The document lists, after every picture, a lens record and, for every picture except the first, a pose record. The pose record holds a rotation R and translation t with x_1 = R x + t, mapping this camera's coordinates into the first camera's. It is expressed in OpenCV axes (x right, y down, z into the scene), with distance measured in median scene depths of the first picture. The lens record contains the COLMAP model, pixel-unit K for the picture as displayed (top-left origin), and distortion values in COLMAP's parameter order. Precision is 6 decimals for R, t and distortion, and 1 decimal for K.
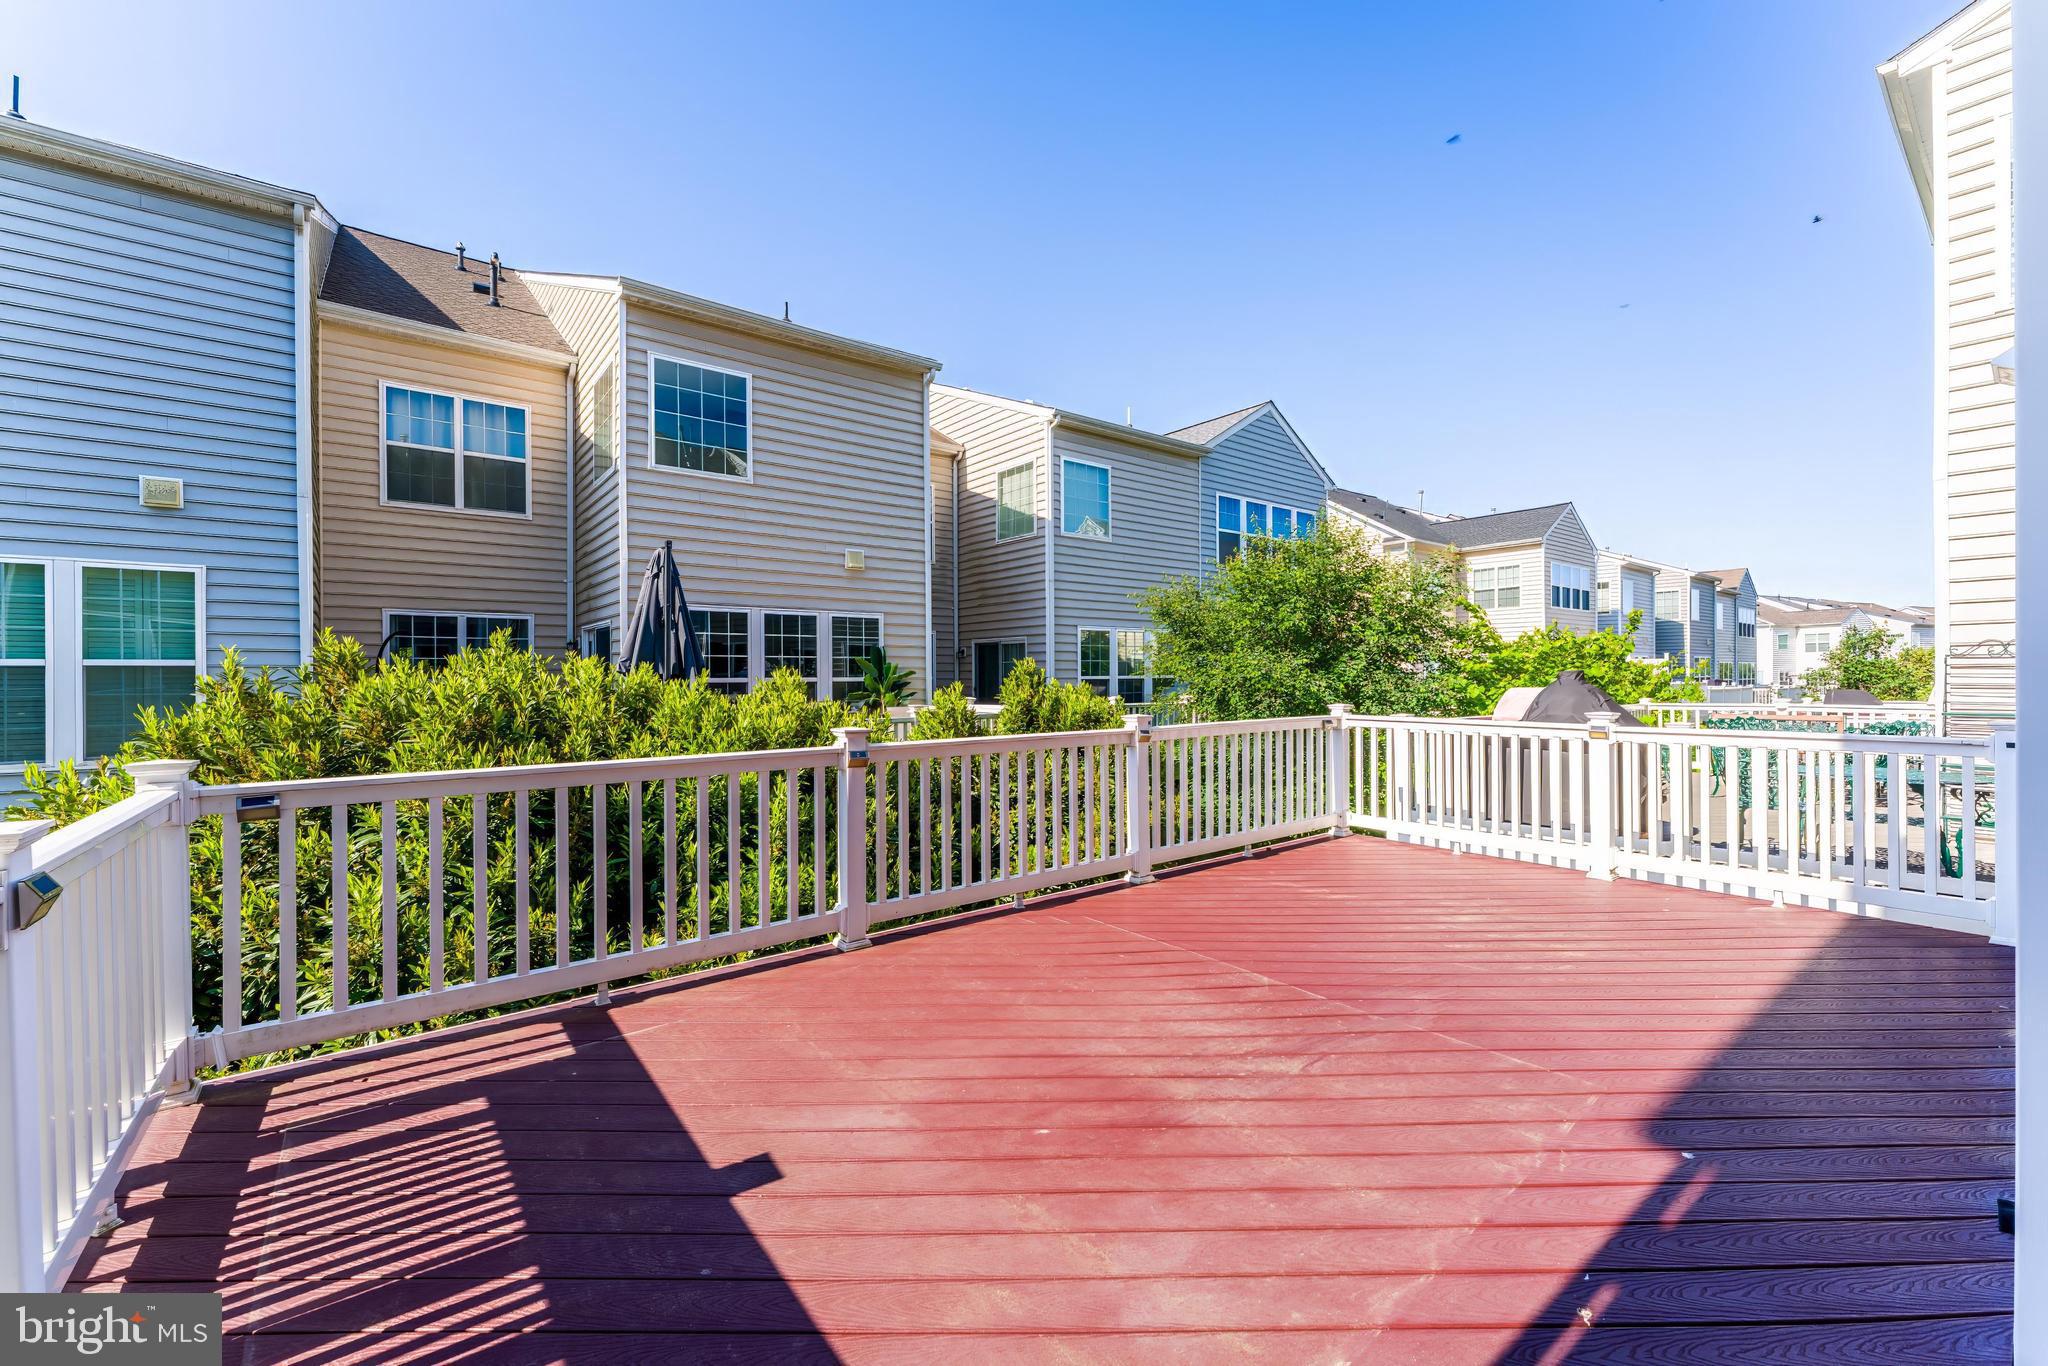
lens RADIAL K [[824.5, 0, 1034.6], [0, 824.5, 675.5], [0, 0, 1]] dist [0.001656, -0.000701]
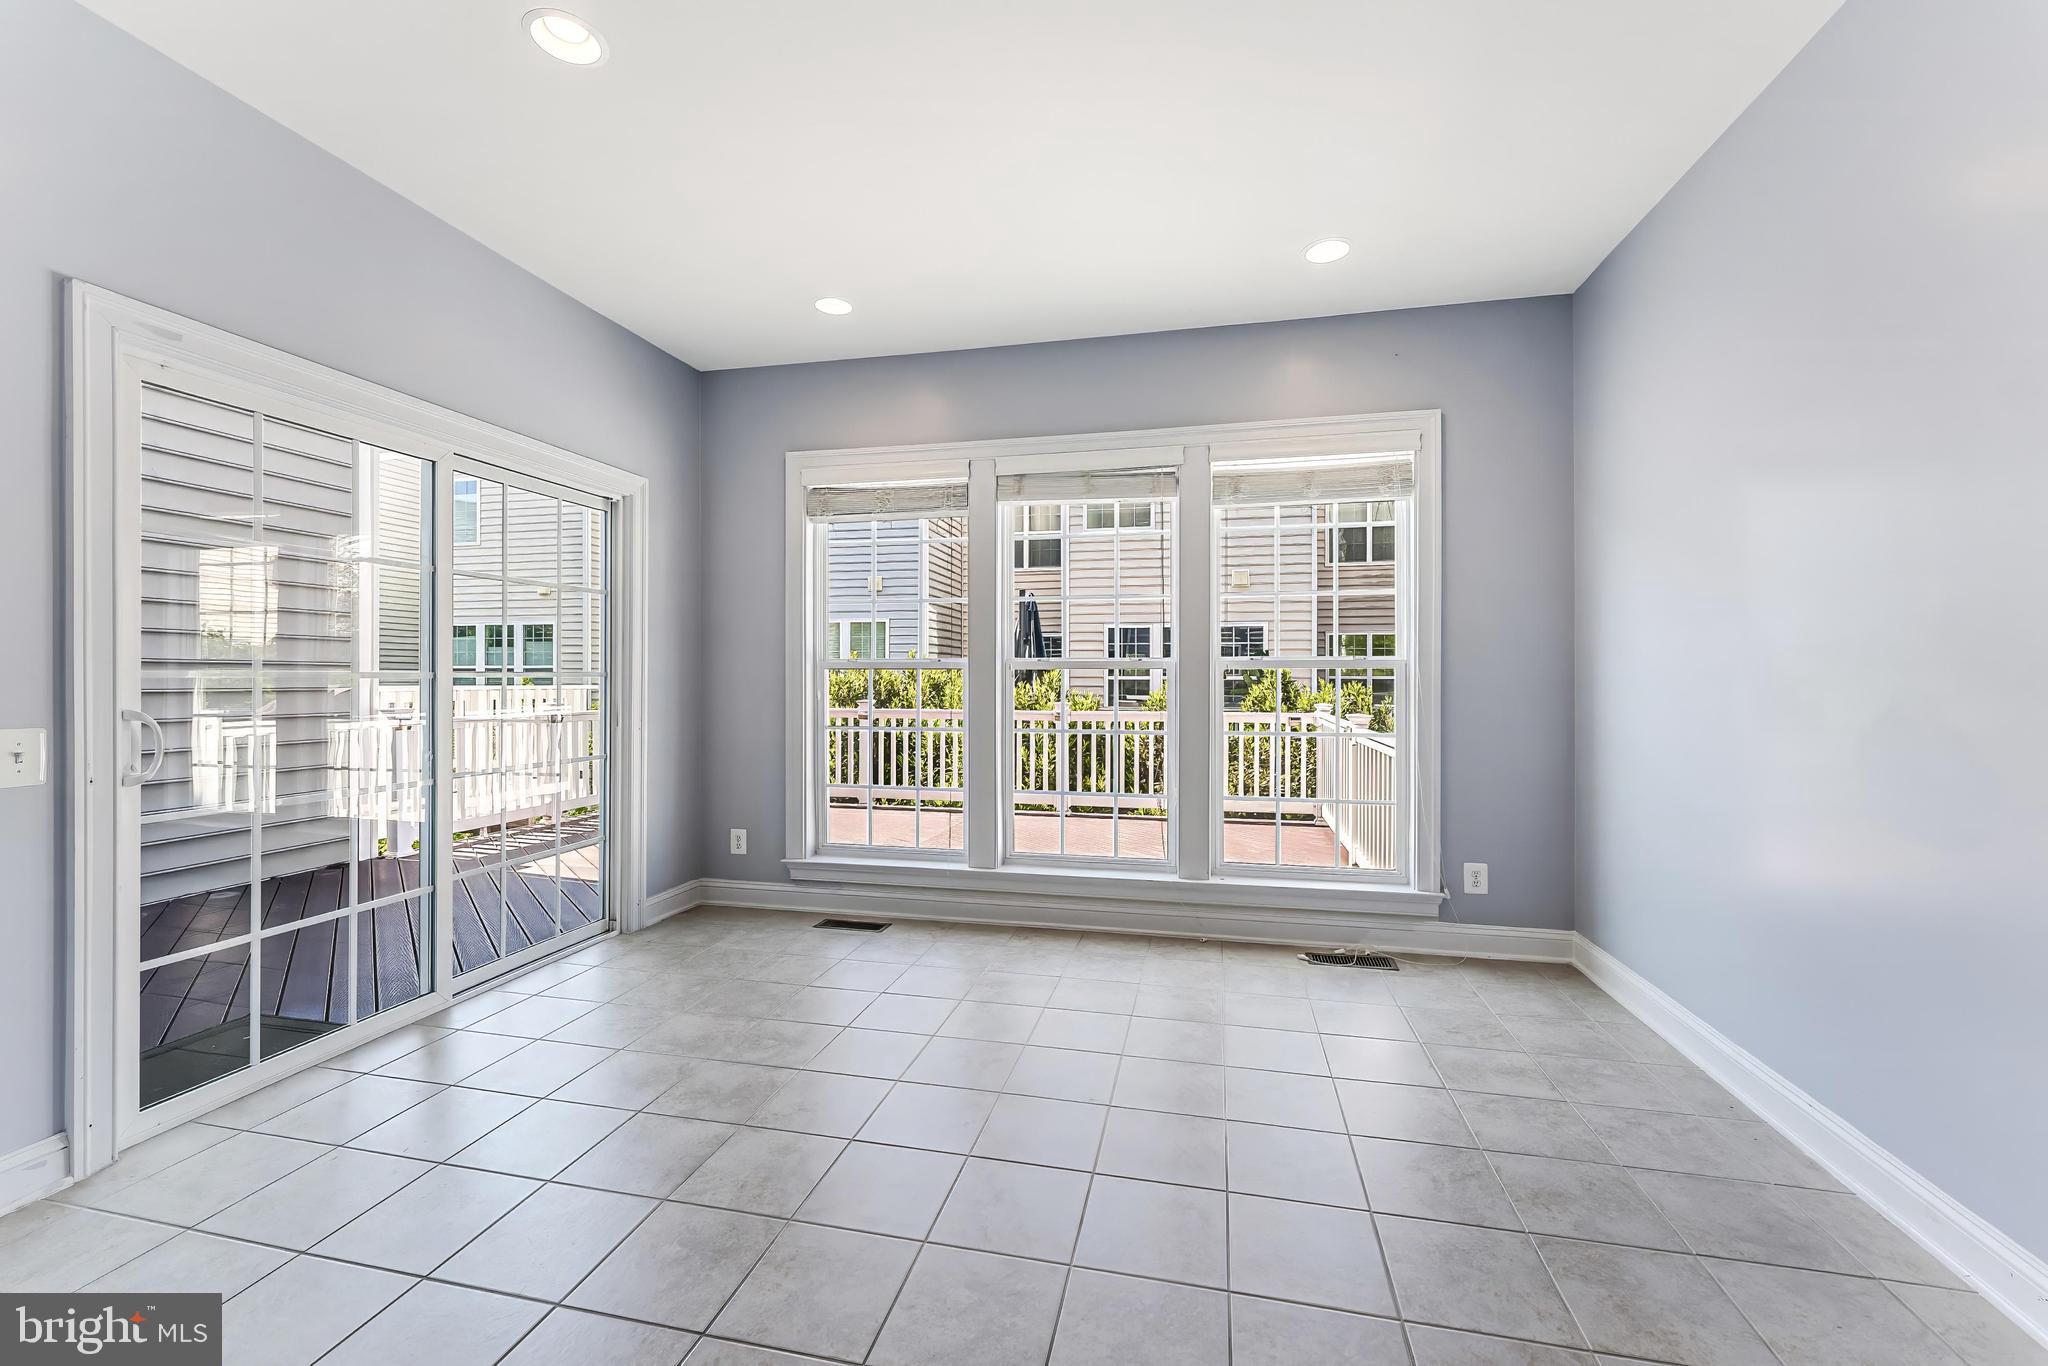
lens RADIAL K [[824.5, 0, 1026.9], [0, 824.5, 677.4], [0, 0, 1]] dist [0.001656, -0.000701]
pose [[0.622601, 0.008795, -0.782490, 1.129923], [-0.004894, 0.999961, 0.007346, -0.007725], [0.782524, -0.000744, 0.622620, 0.039204]]
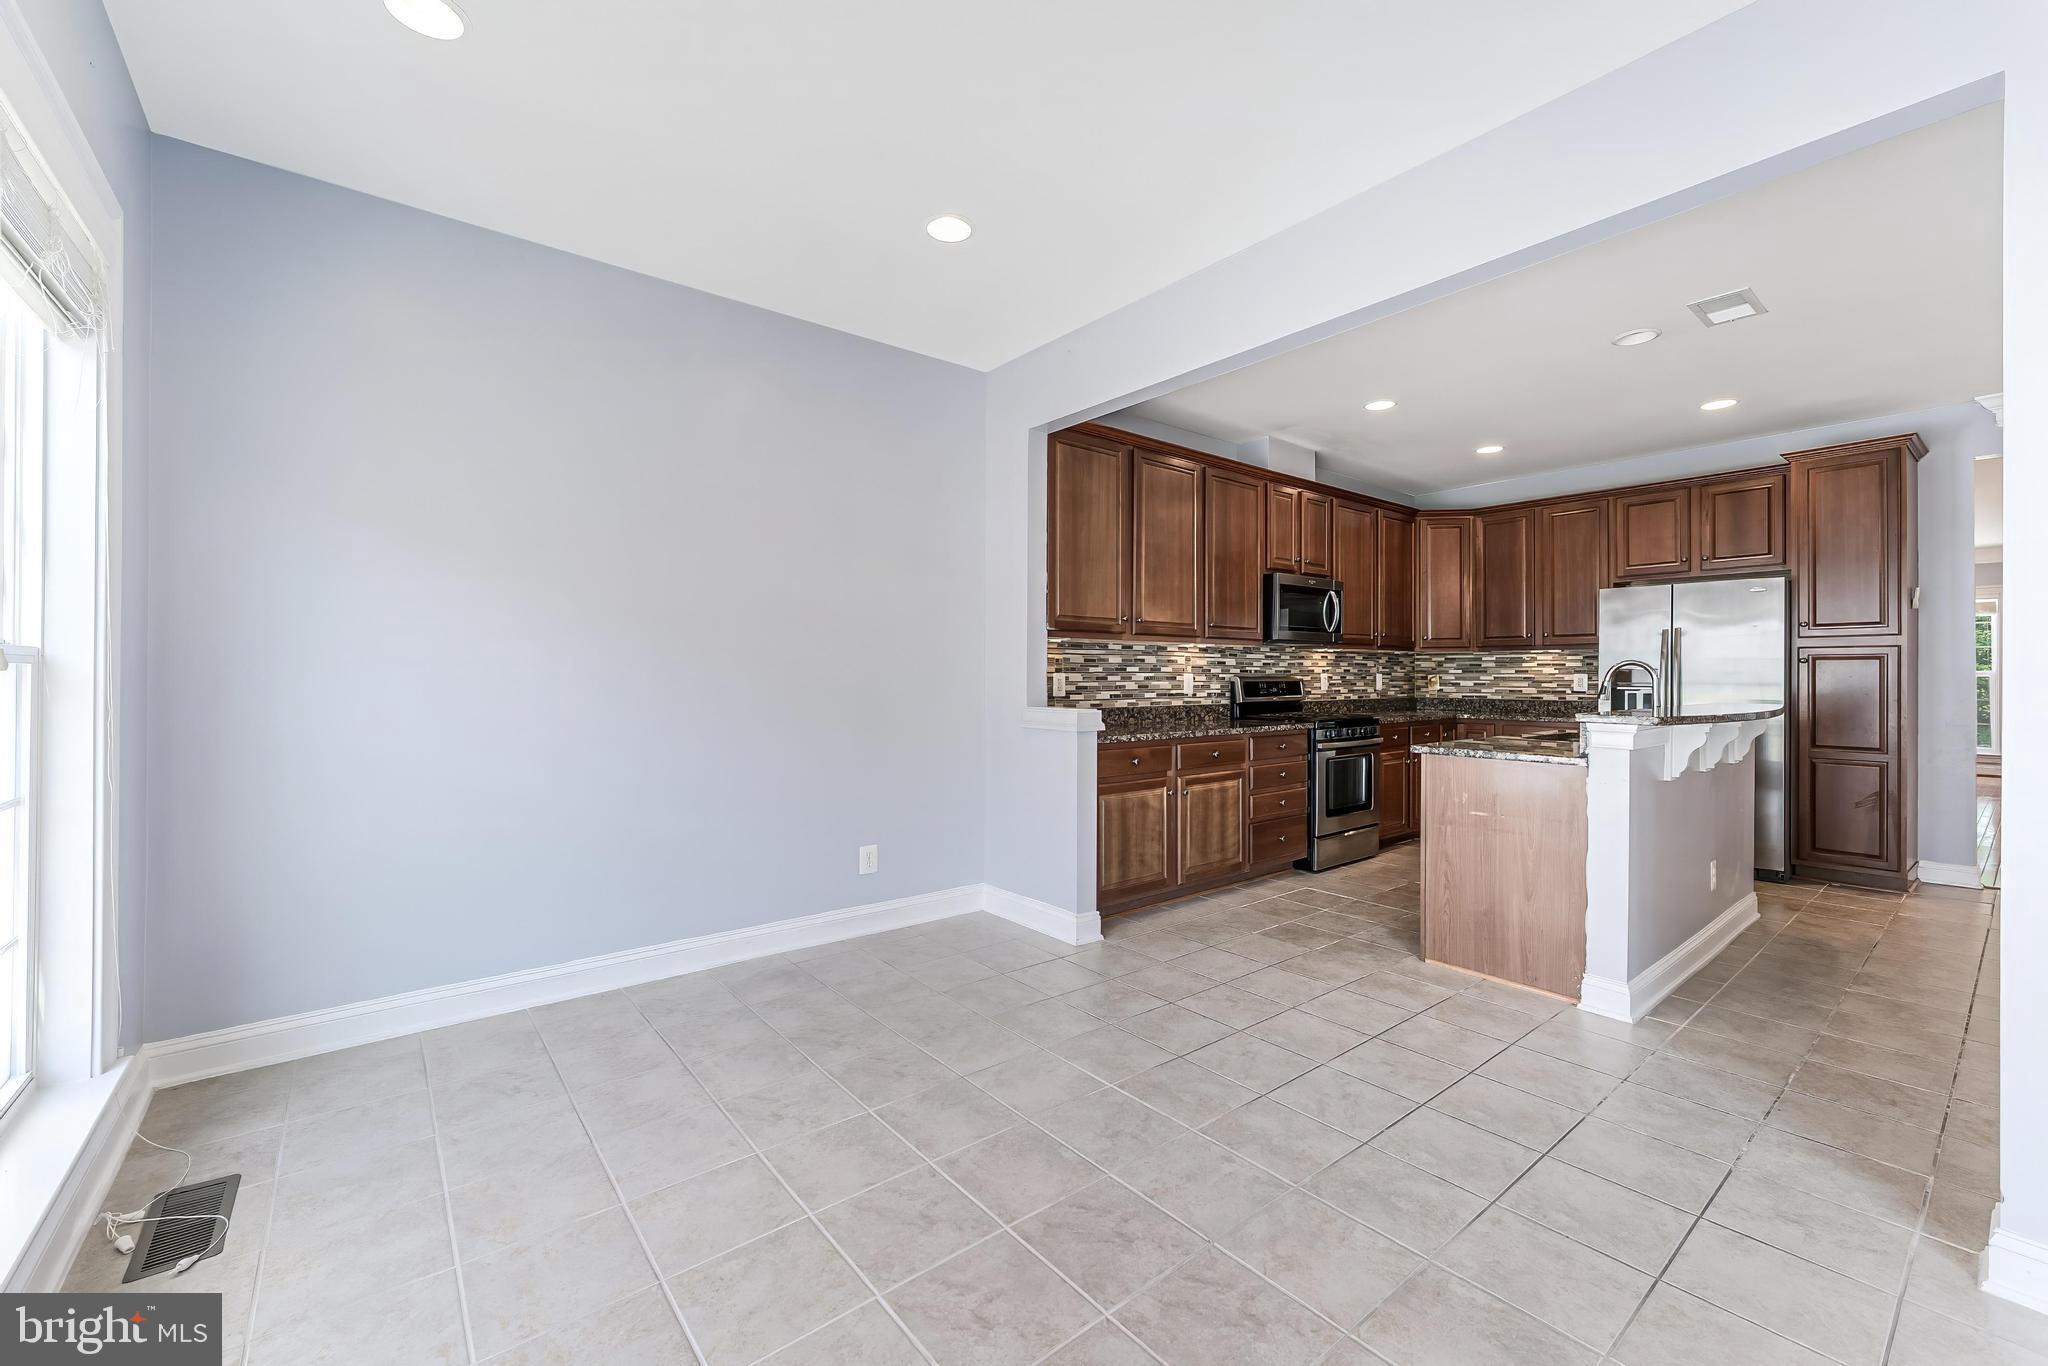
lens RADIAL K [[824.5, 0, 1028.8], [0, 824.5, 676.7], [0, 0, 1]] dist [0.001656, -0.000701]
pose [[-0.005474, 0.003926, 0.999977, 0.497488], [-0.000372, 0.999992, -0.003928, -0.006321], [-0.999985, -0.000393, -0.005472, 0.274131]]
